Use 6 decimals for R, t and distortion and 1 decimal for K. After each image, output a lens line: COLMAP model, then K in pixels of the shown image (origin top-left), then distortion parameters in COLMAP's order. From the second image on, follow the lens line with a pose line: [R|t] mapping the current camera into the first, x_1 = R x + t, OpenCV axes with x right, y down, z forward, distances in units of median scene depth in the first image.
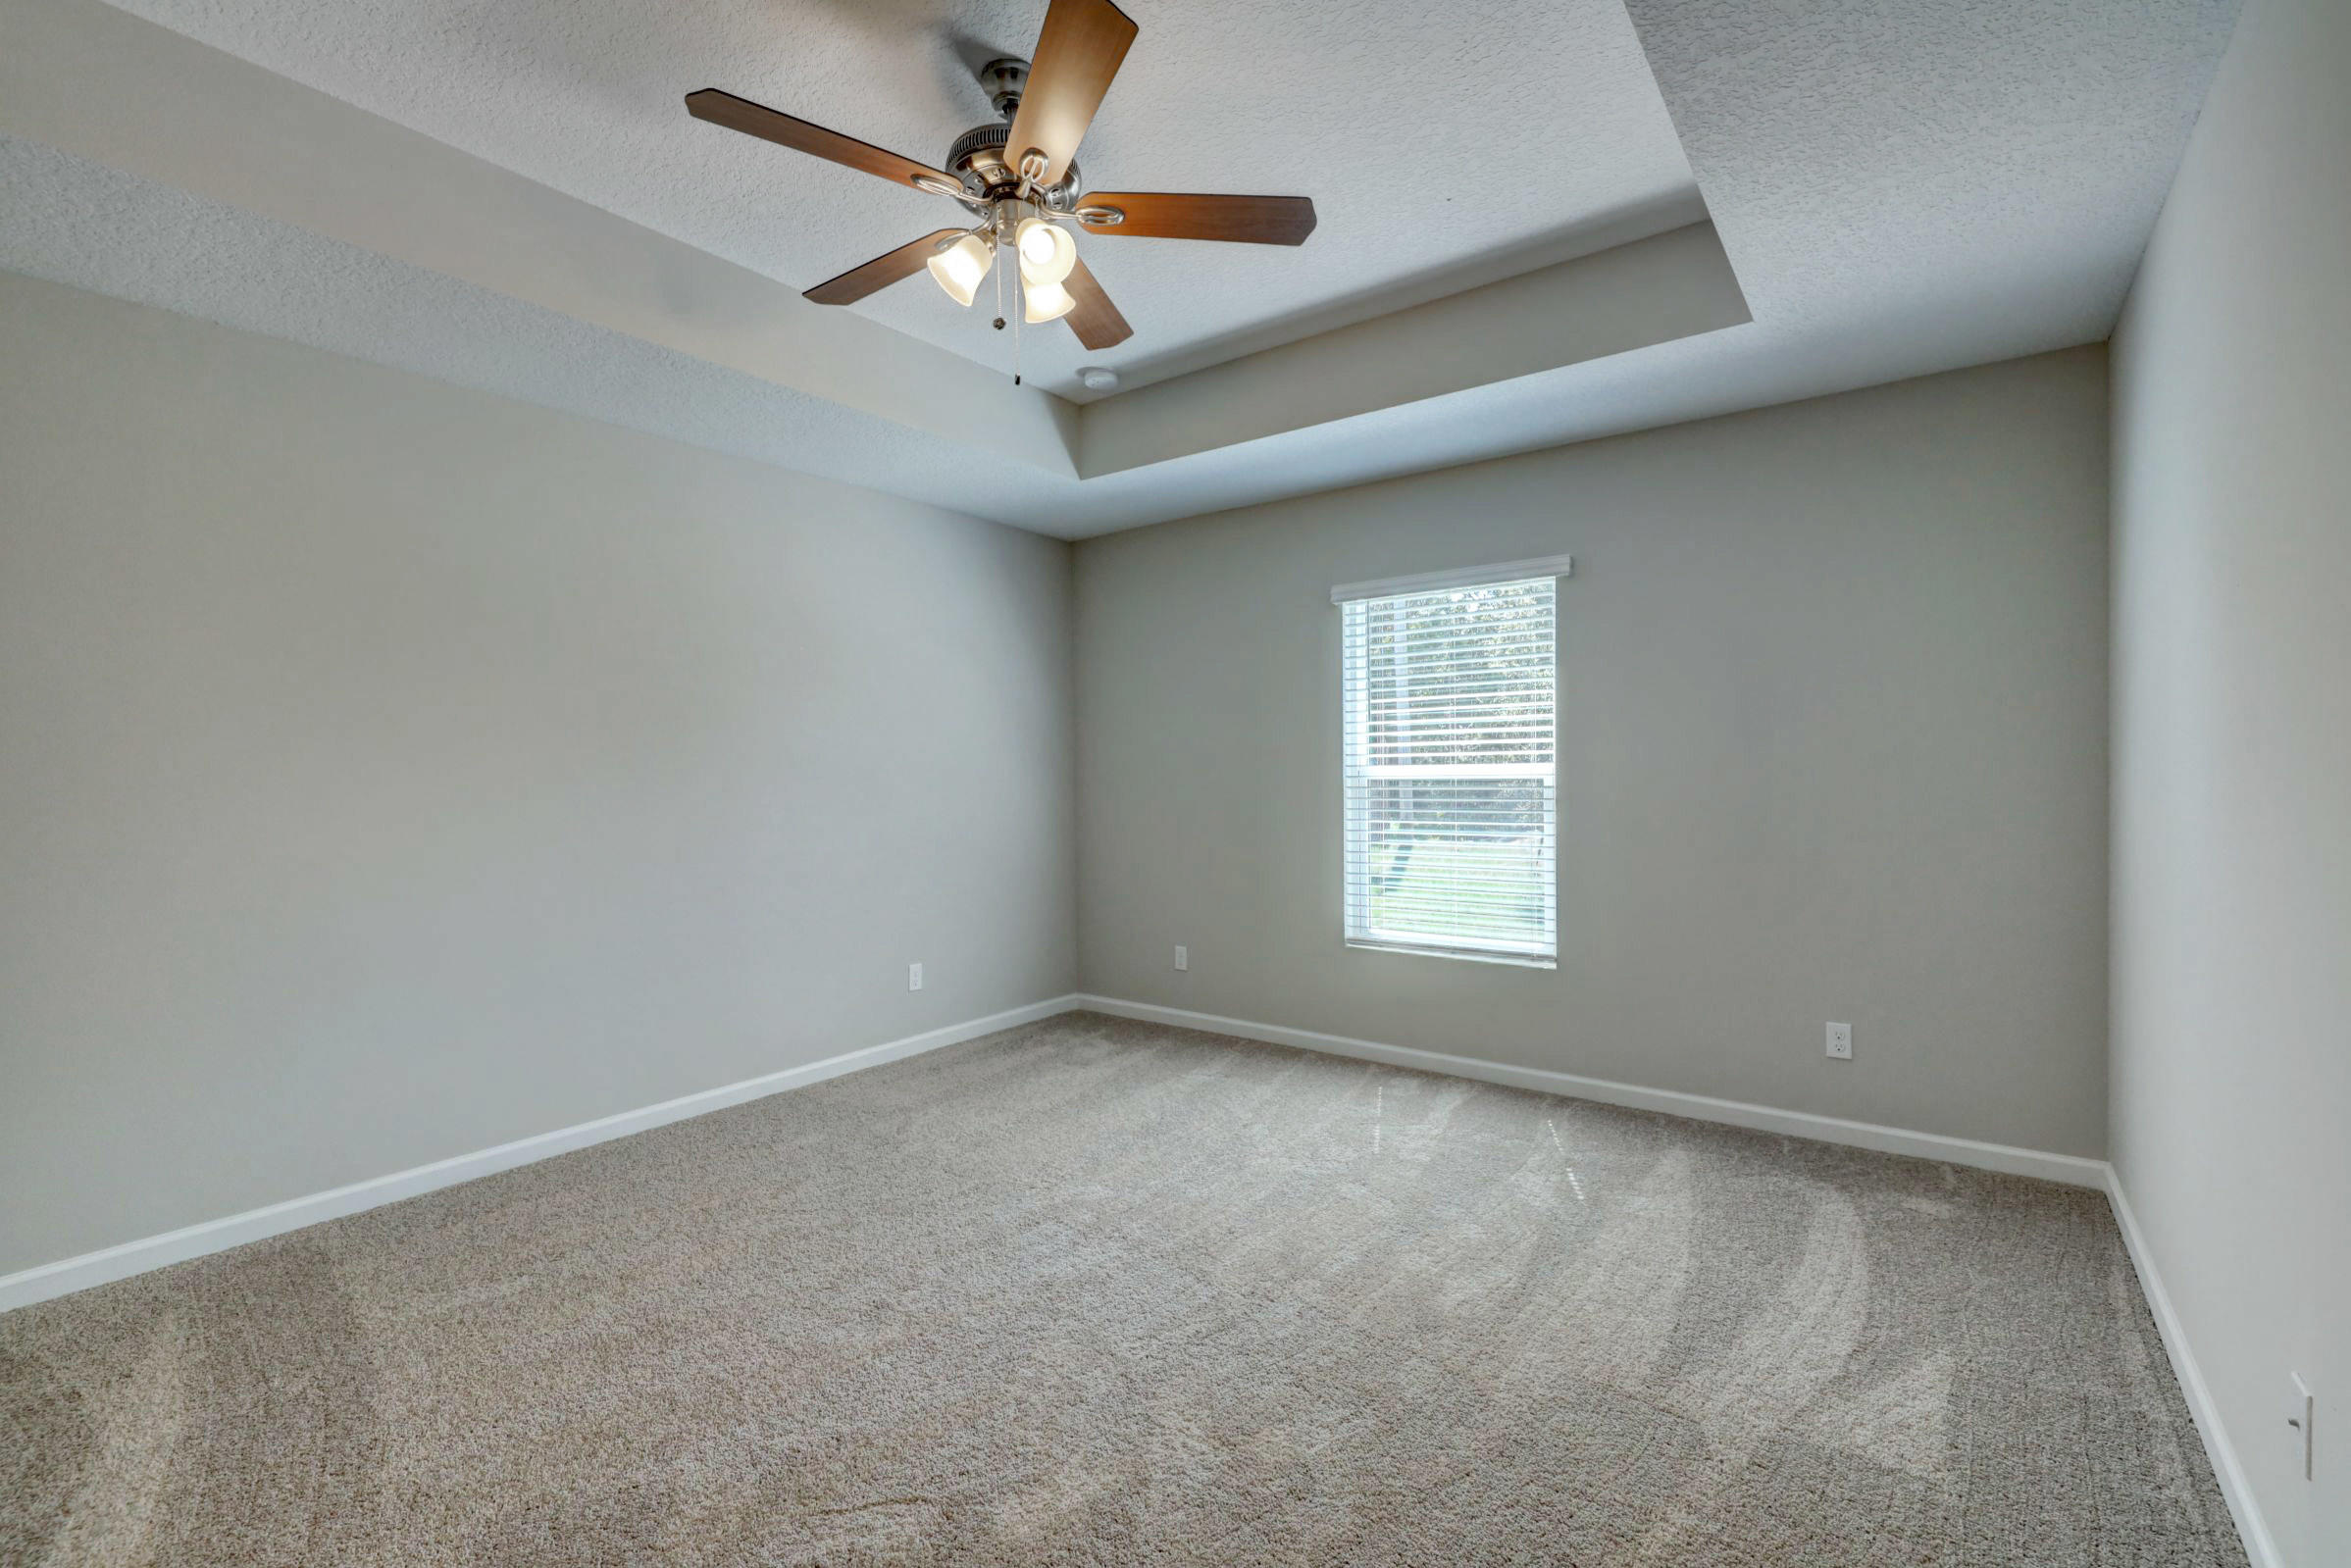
lens RADIAL K [[1013.3, 0, 1175.5], [0, 1013.3, 784.0], [0, 0, 1]] dist [-0.000156, 0.000039]
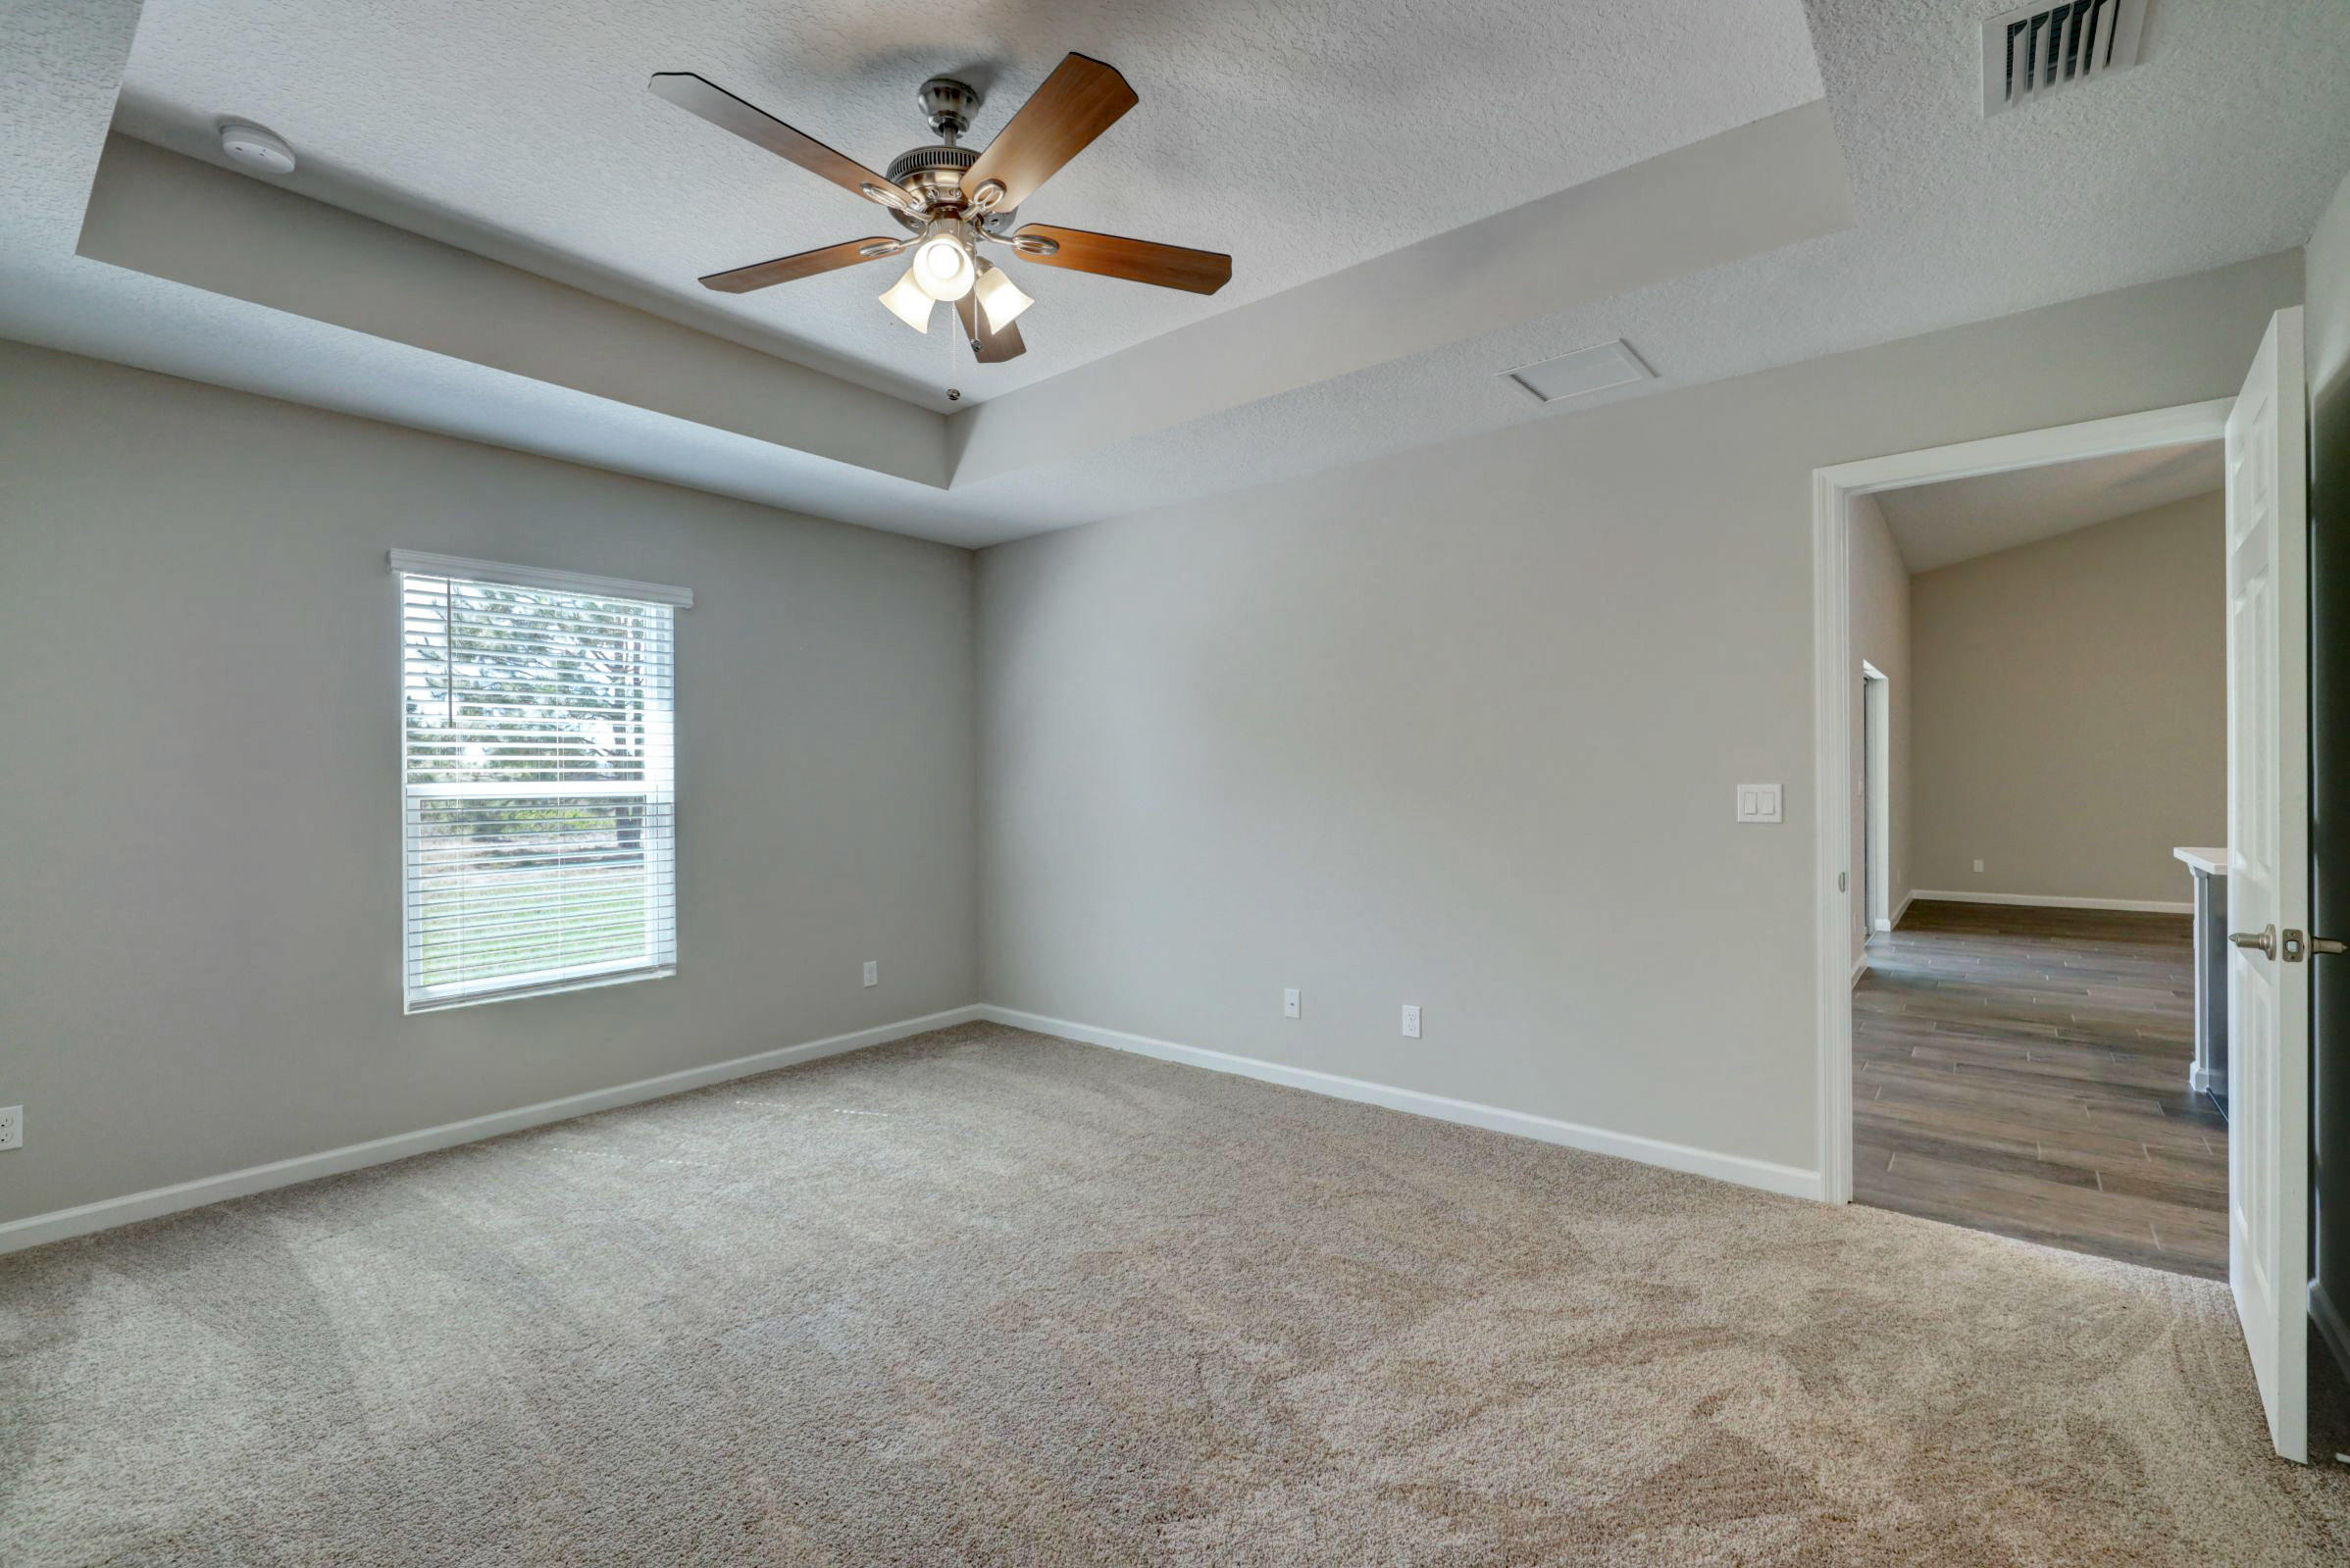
lens RADIAL K [[1012.9, 0, 1175.0], [0, 1012.9, 784.0], [0, 0, 1]] dist [-0.000156, 0.000039]
pose [[0.036450, 0.006817, 0.999312, -0.671547], [0.019229, 0.999787, -0.007522, 0.000319], [-0.999150, 0.019490, 0.036311, 0.435692]]
